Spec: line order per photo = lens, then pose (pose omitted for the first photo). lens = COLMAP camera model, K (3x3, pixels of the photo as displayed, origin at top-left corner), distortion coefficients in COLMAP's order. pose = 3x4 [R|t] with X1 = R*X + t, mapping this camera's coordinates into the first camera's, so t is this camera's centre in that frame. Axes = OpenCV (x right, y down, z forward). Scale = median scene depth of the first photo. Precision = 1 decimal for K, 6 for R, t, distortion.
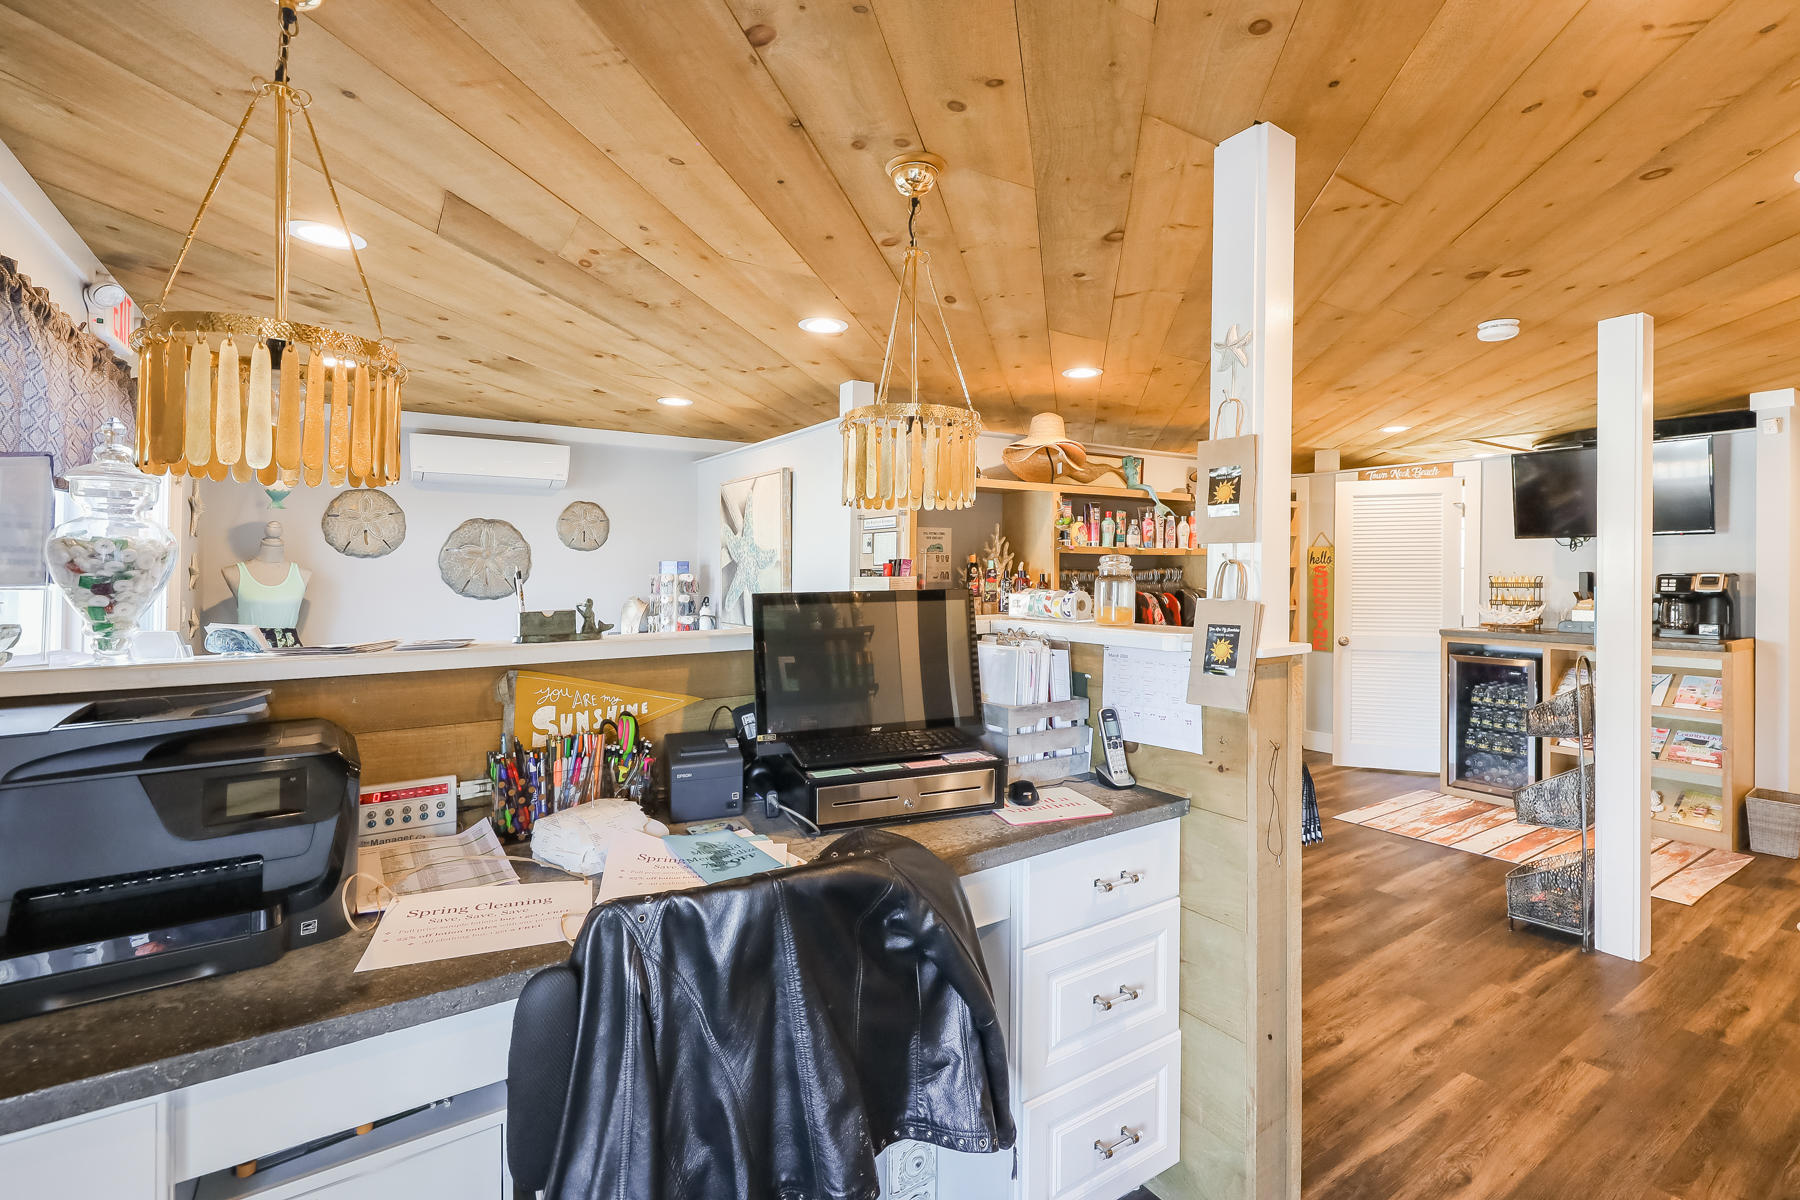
lens RADIAL K [[819.7, 0, 900.7], [0, 819.7, 585.5], [0, 0, 1]] dist [-0.002859, 0.000217]
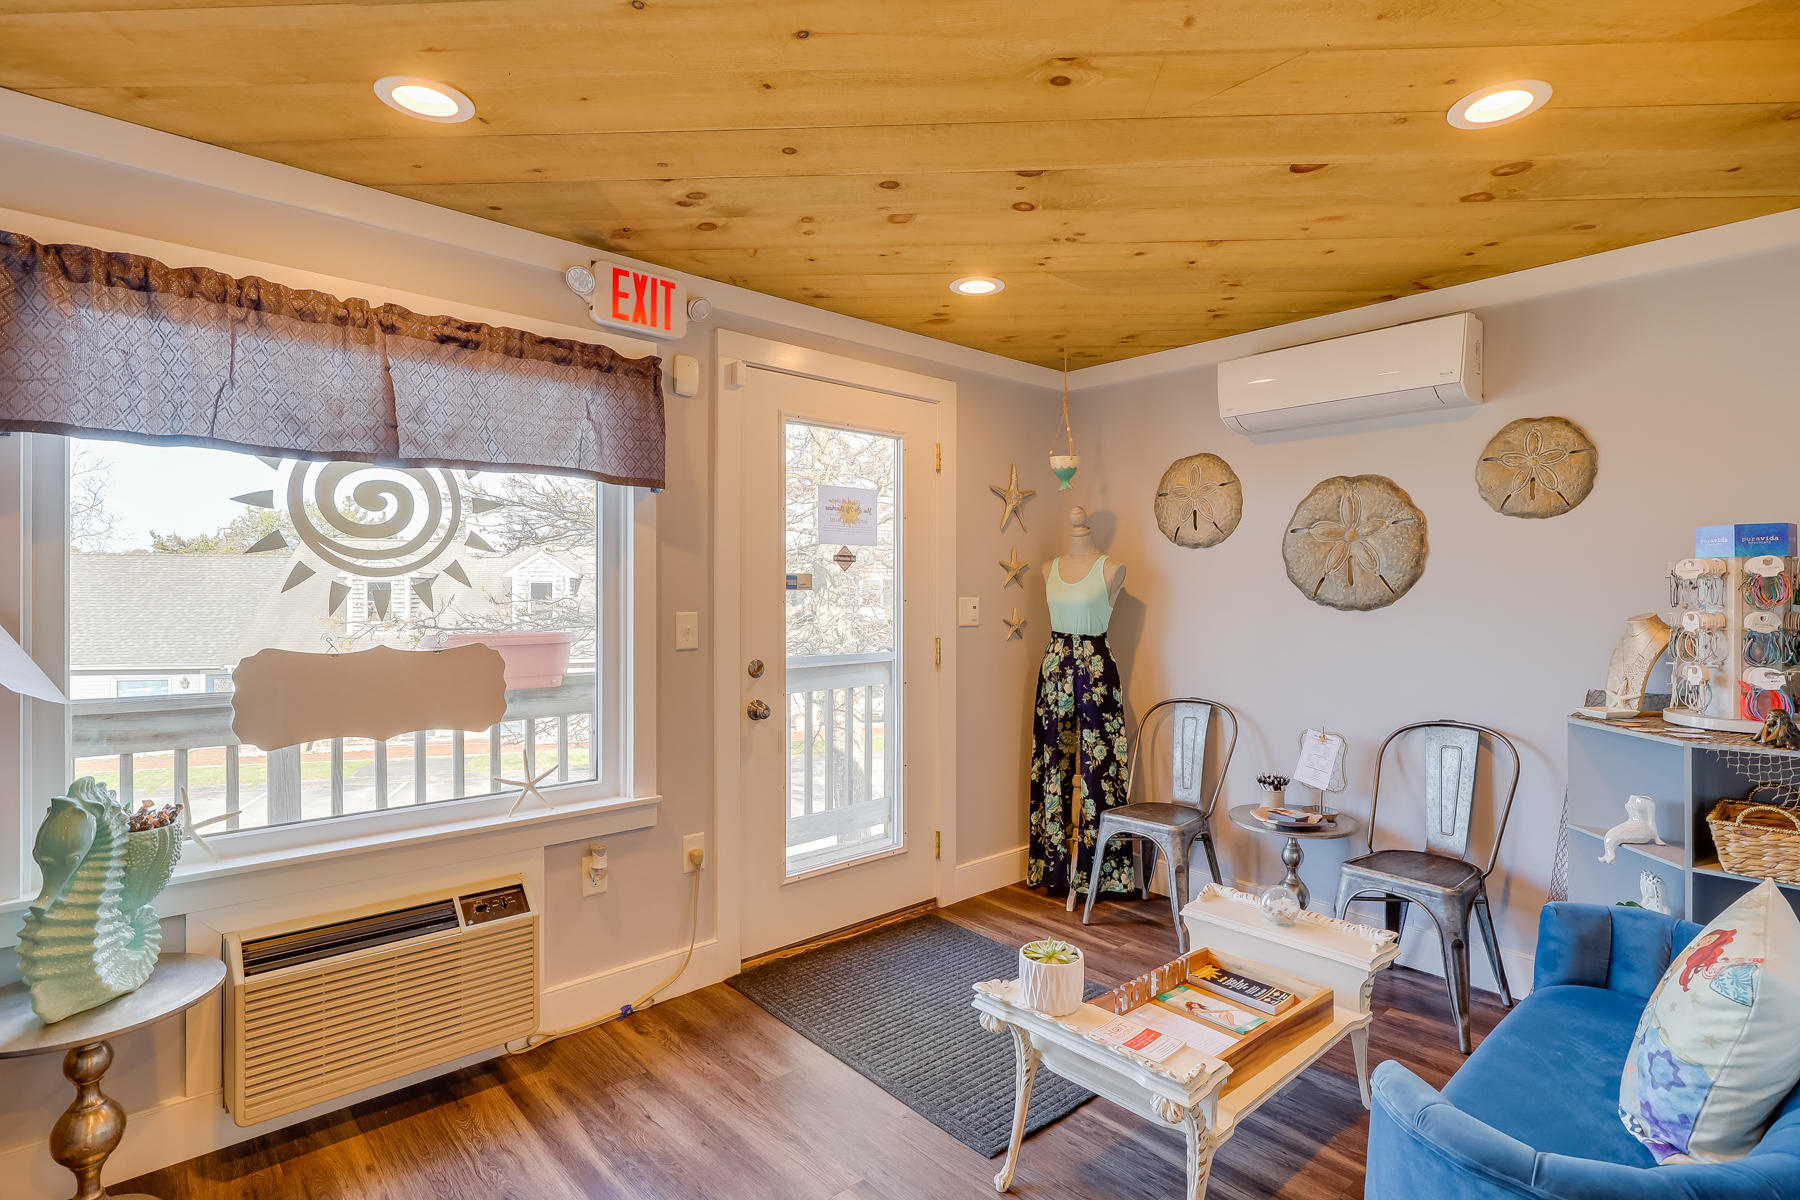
lens RADIAL K [[869.7, 0, 904.7], [0, 869.7, 595.9], [0, 0, 1]] dist [-0.007140, 0.002767]
pose [[0.148141, 0.003089, -0.988961, 0.084433], [-0.023002, 0.999735, -0.000323, 0.015642], [0.988699, 0.022796, 0.148173, 0.622662]]
